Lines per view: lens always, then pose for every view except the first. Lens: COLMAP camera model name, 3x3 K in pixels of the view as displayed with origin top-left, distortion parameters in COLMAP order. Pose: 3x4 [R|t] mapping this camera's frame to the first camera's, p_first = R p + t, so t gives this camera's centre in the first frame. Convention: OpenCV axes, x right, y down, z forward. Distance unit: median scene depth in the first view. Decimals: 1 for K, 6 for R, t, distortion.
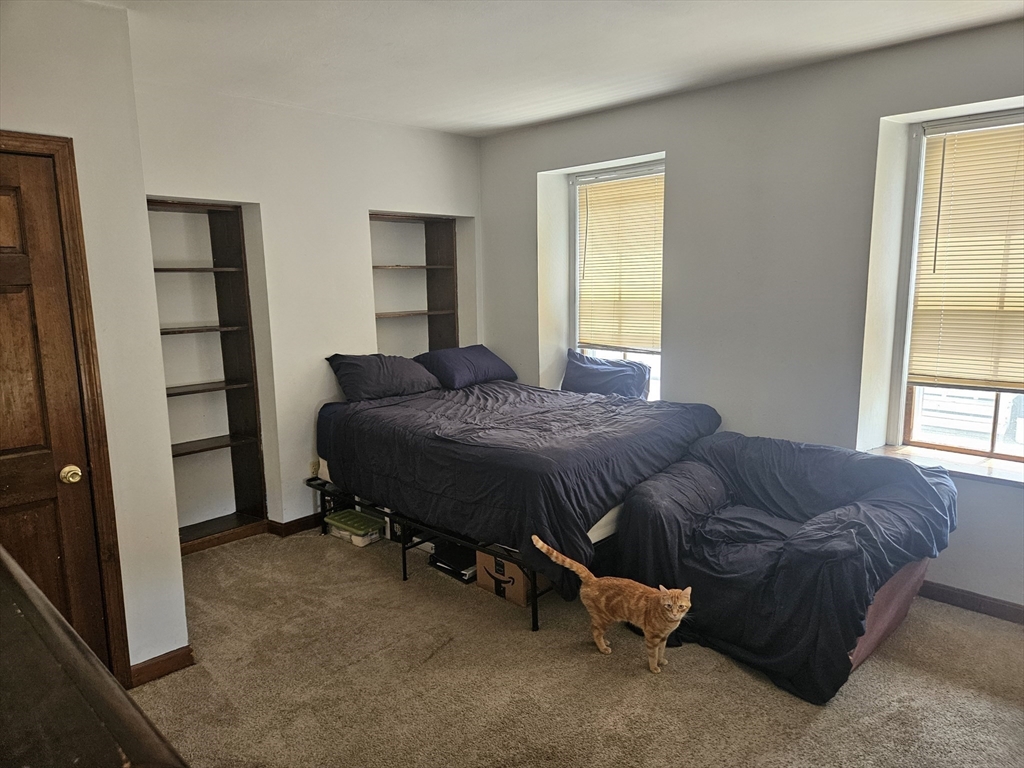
lens RADIAL K [[681.3, 0, 507.1], [0, 681.3, 381.9], [0, 0, 1]] dist [0.073760, -0.061116]
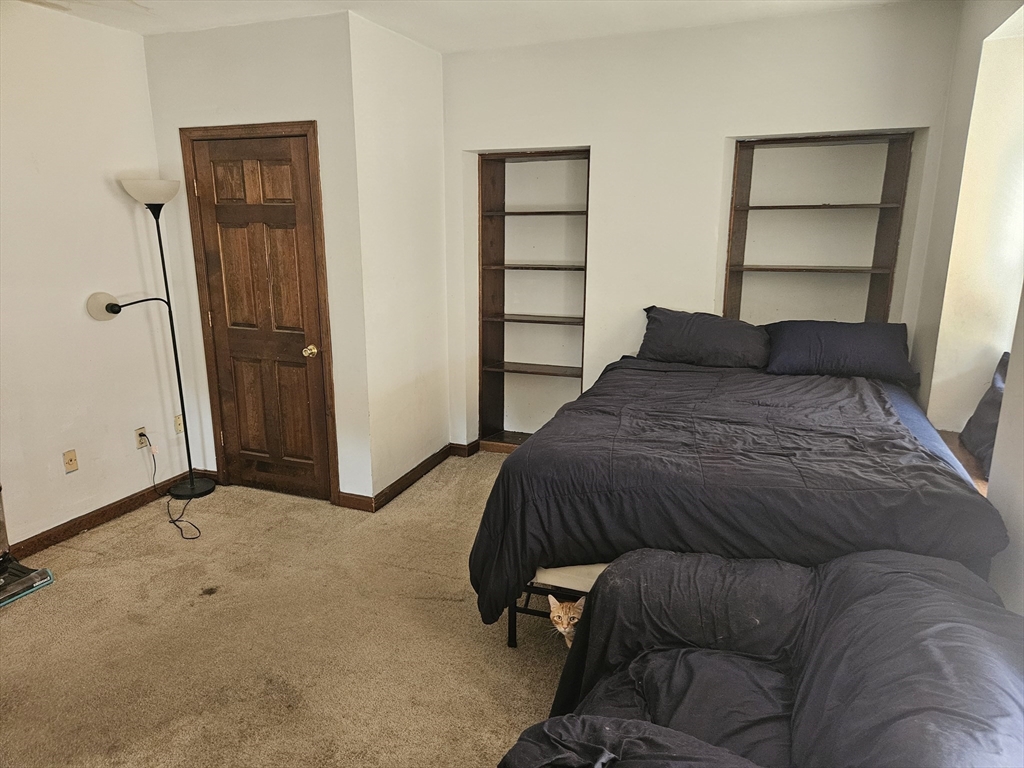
lens RADIAL K [[681.3, 0, 507.1], [0, 681.3, 381.9], [0, 0, 1]] dist [0.073760, -0.061116]
pose [[0.395326, 0.223566, -0.890918, 0.547287], [-0.146742, 0.972842, 0.179010, -0.081239], [0.906744, 0.059968, 0.417397, 0.470559]]
